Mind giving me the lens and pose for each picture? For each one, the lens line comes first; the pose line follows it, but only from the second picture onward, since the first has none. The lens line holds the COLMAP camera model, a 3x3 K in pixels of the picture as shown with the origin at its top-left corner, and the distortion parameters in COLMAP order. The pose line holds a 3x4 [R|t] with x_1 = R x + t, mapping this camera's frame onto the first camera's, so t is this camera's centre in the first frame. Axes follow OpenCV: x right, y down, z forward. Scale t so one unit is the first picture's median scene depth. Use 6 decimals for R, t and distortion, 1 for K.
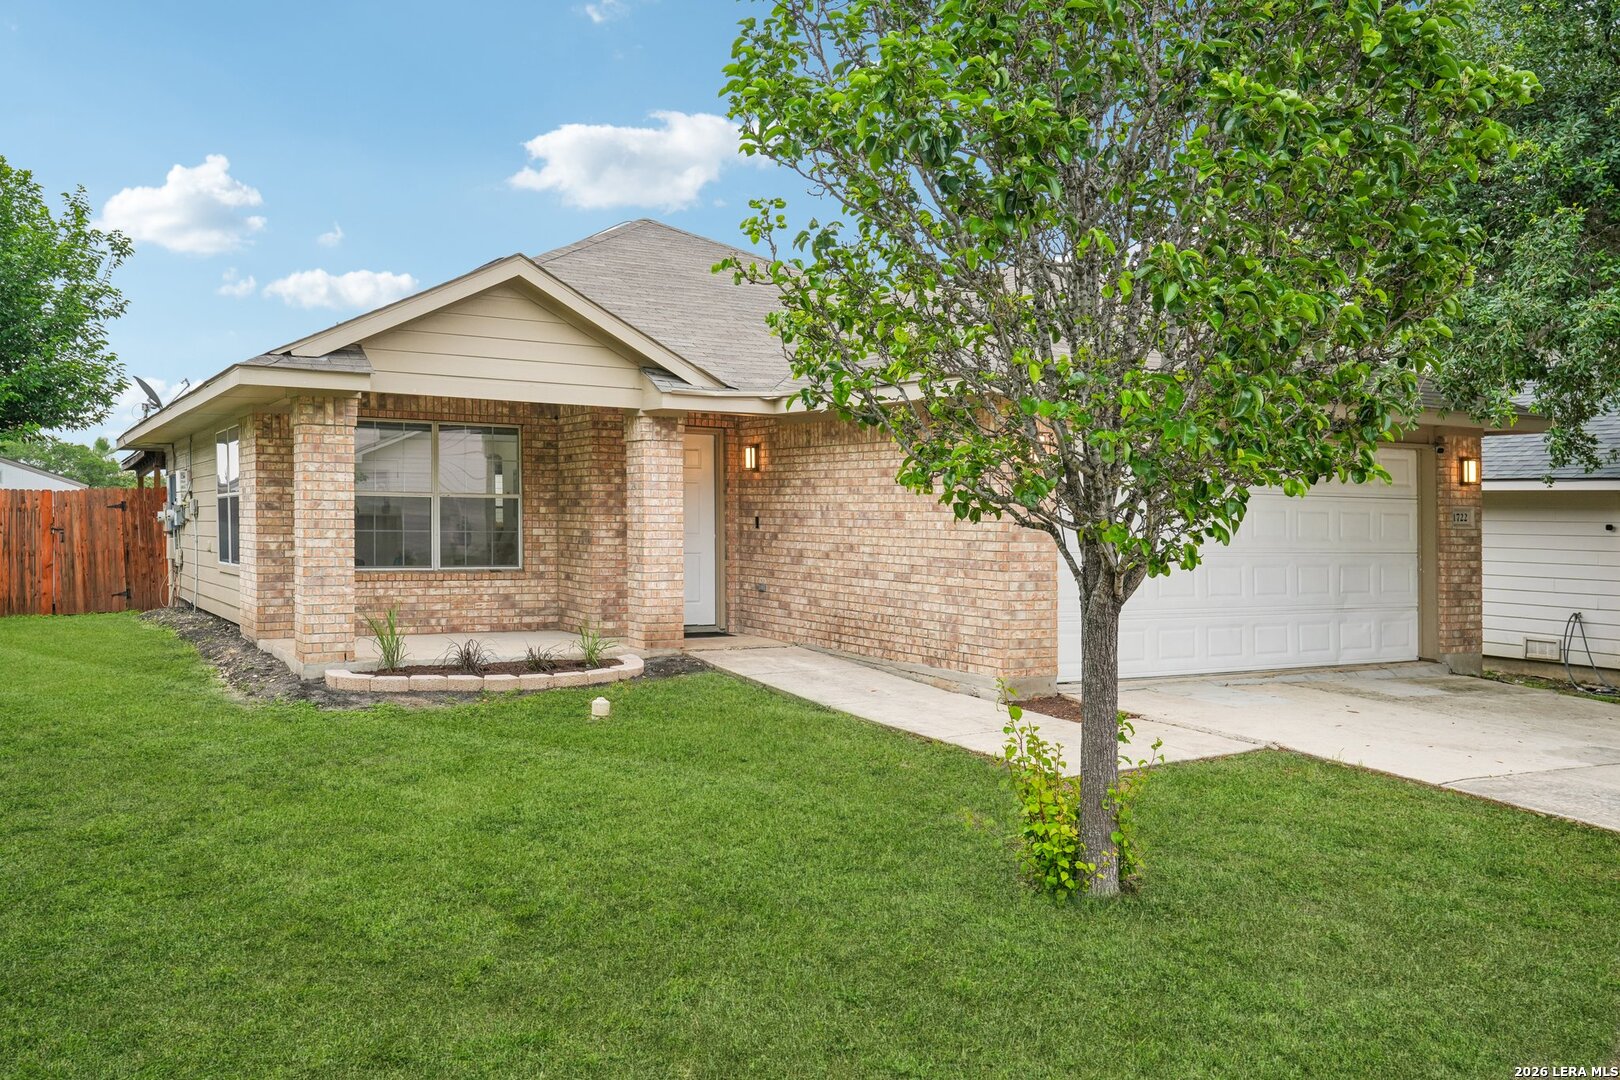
lens RADIAL K [[1351.9, 0, 810.4], [0, 1351.9, 542.4], [0, 0, 1]] dist [0.039359, 0.010641]
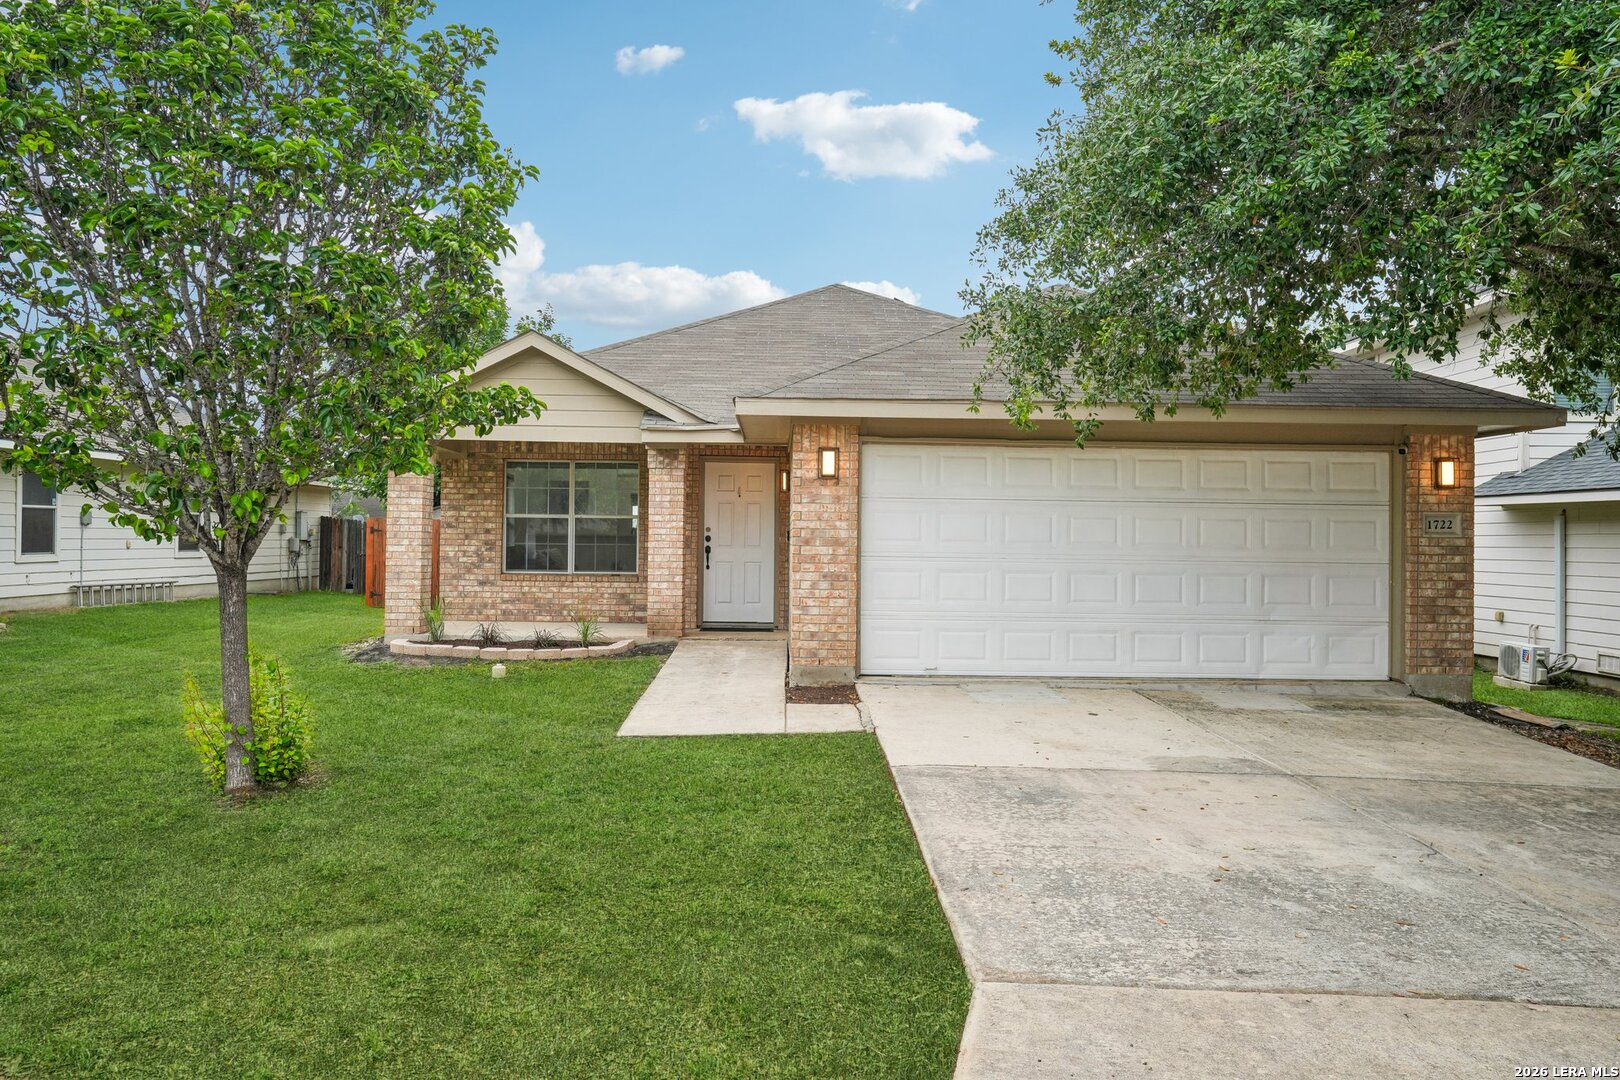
lens RADIAL K [[1218.4, 0, 808.9], [0, 1218.4, 535.6], [0, 0, 1]] dist [0.010430, -0.000505]
pose [[0.869819, -0.006811, -0.493324, 0.519515], [-0.009173, 0.999509, -0.029972, 0.017347], [0.493286, 0.030596, 0.869329, 0.091662]]
